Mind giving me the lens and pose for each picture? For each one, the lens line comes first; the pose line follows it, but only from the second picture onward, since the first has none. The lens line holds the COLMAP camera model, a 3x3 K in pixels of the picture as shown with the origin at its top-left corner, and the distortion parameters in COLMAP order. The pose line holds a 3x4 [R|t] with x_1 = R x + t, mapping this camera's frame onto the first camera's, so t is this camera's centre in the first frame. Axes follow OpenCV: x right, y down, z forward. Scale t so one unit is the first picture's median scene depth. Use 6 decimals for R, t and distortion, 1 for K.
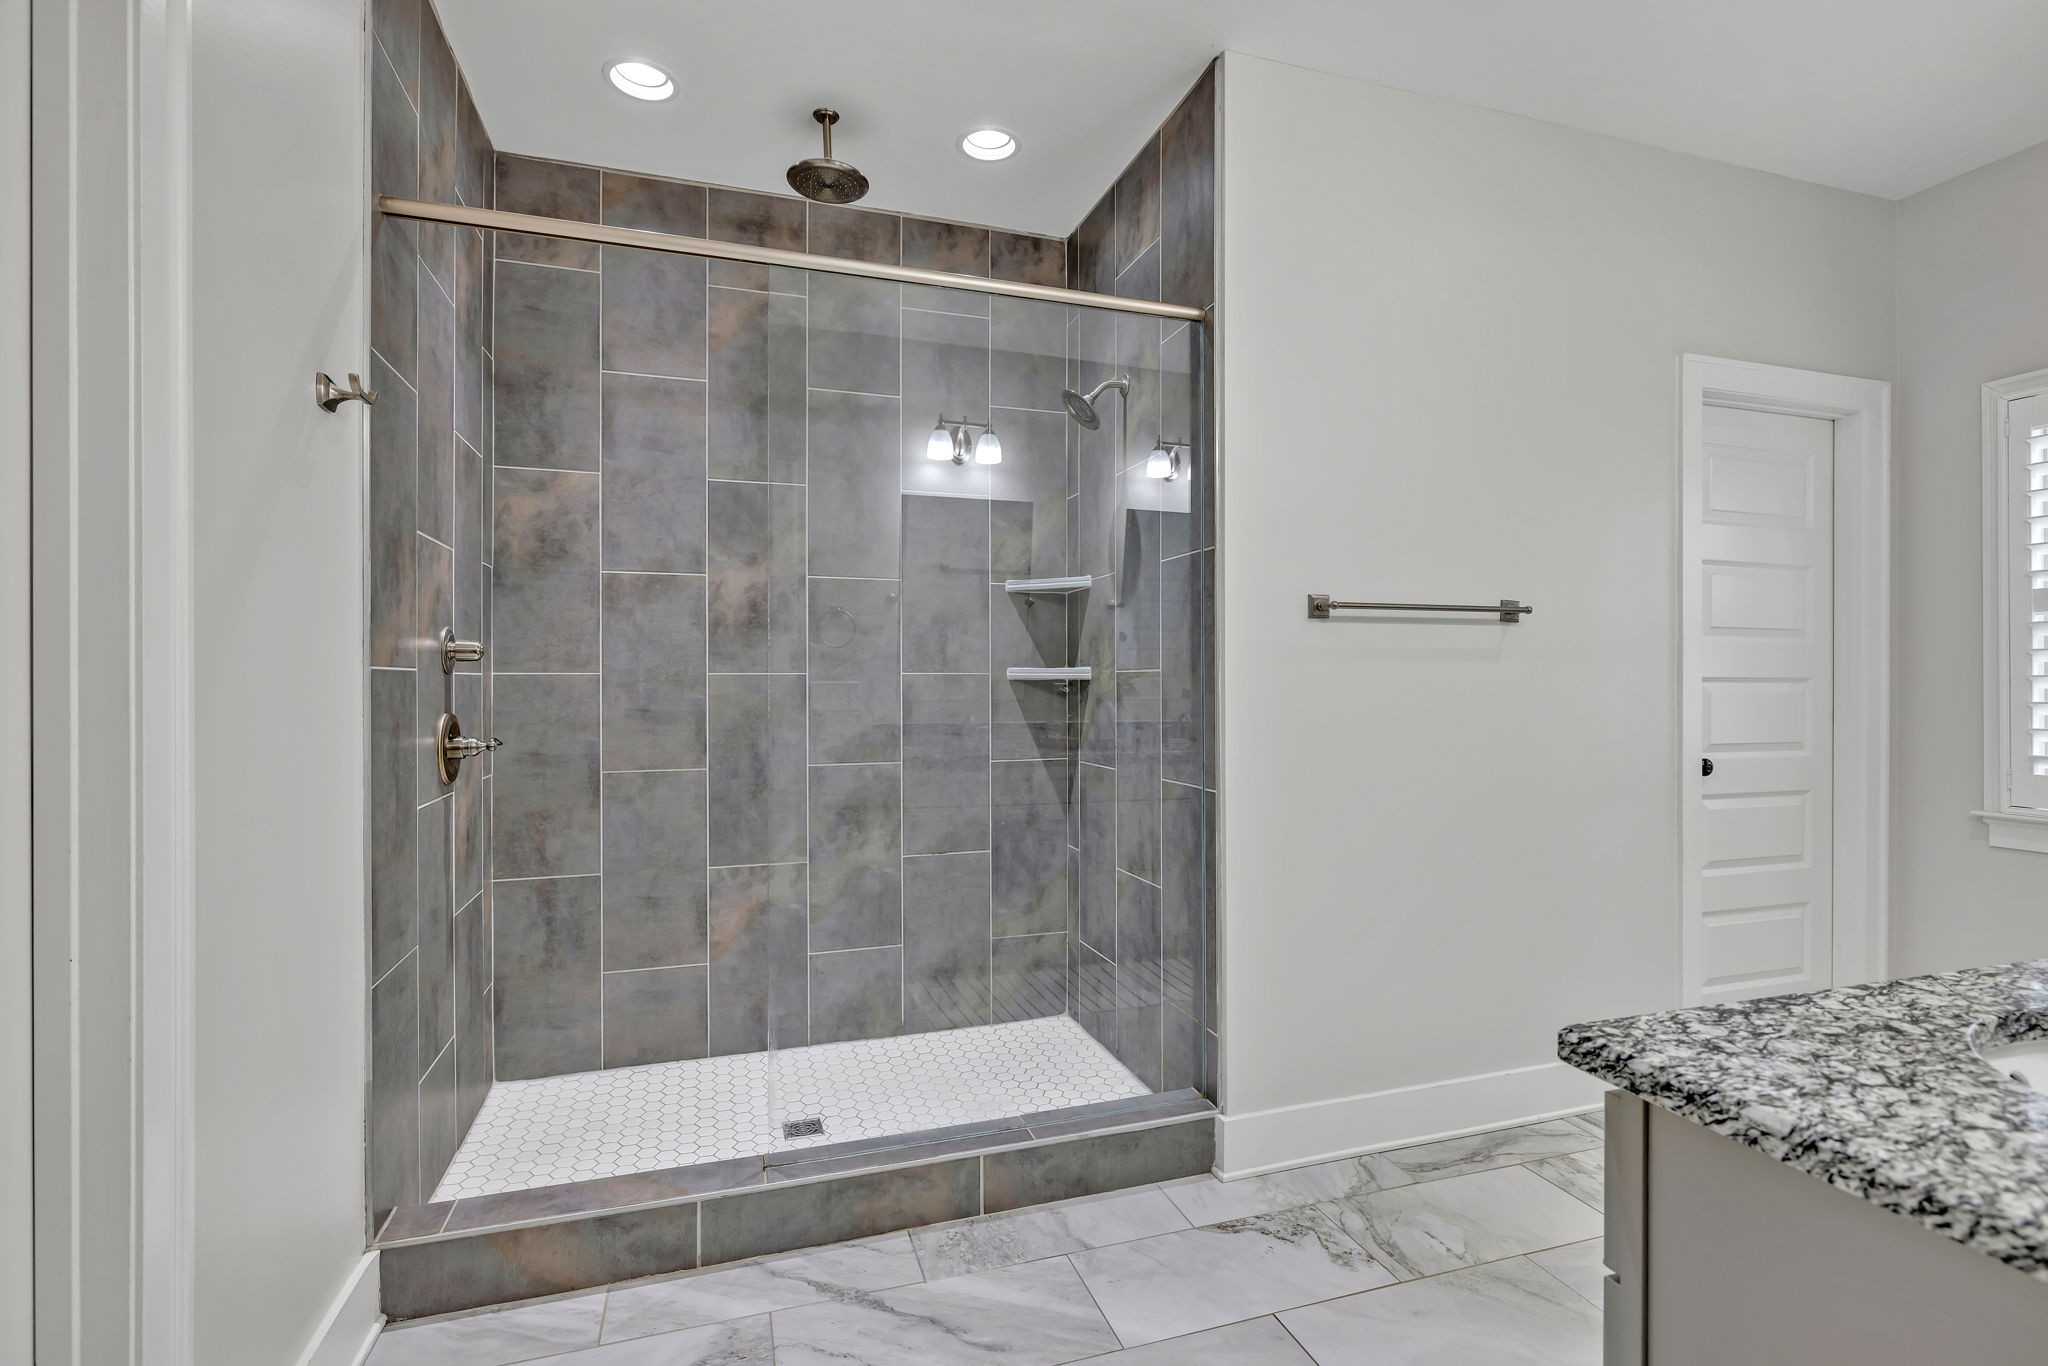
lens RADIAL K [[1009.0, 0, 1024.0], [0, 1009.0, 683.0], [0, 0, 1]] dist [0.003116, 0.000941]
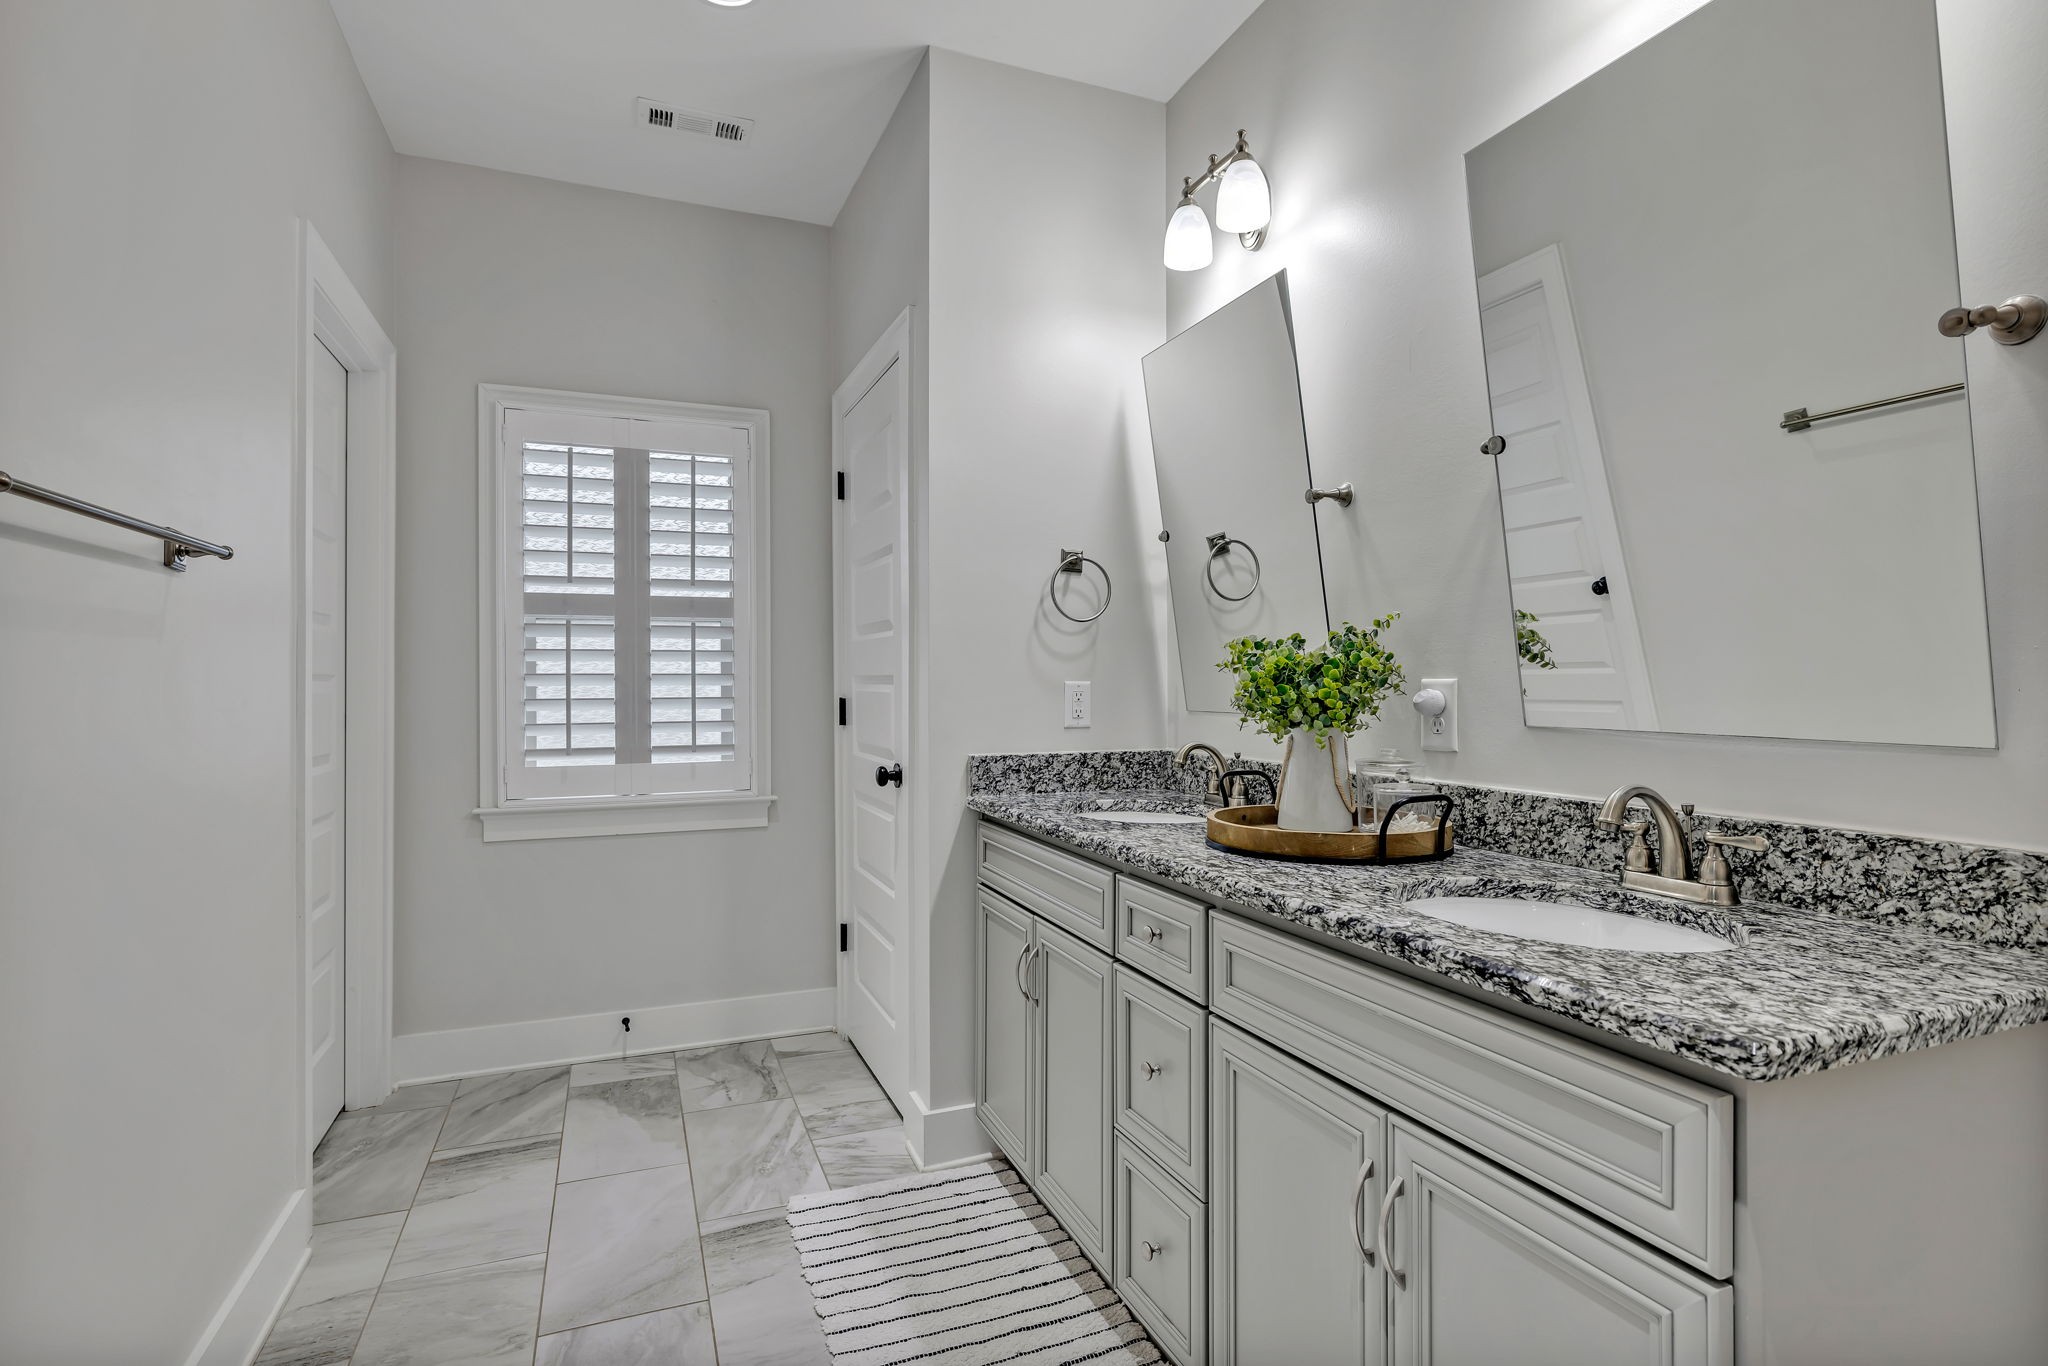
lens RADIAL K [[1009.0, 0, 1024.0], [0, 1009.0, 683.0], [0, 0, 1]] dist [0.003116, 0.000941]
pose [[-0.095746, 0.001614, 0.995405, -0.333323], [-0.000951, 0.999998, -0.001713, 0.009656], [-0.995405, -0.001111, -0.095744, 1.796263]]
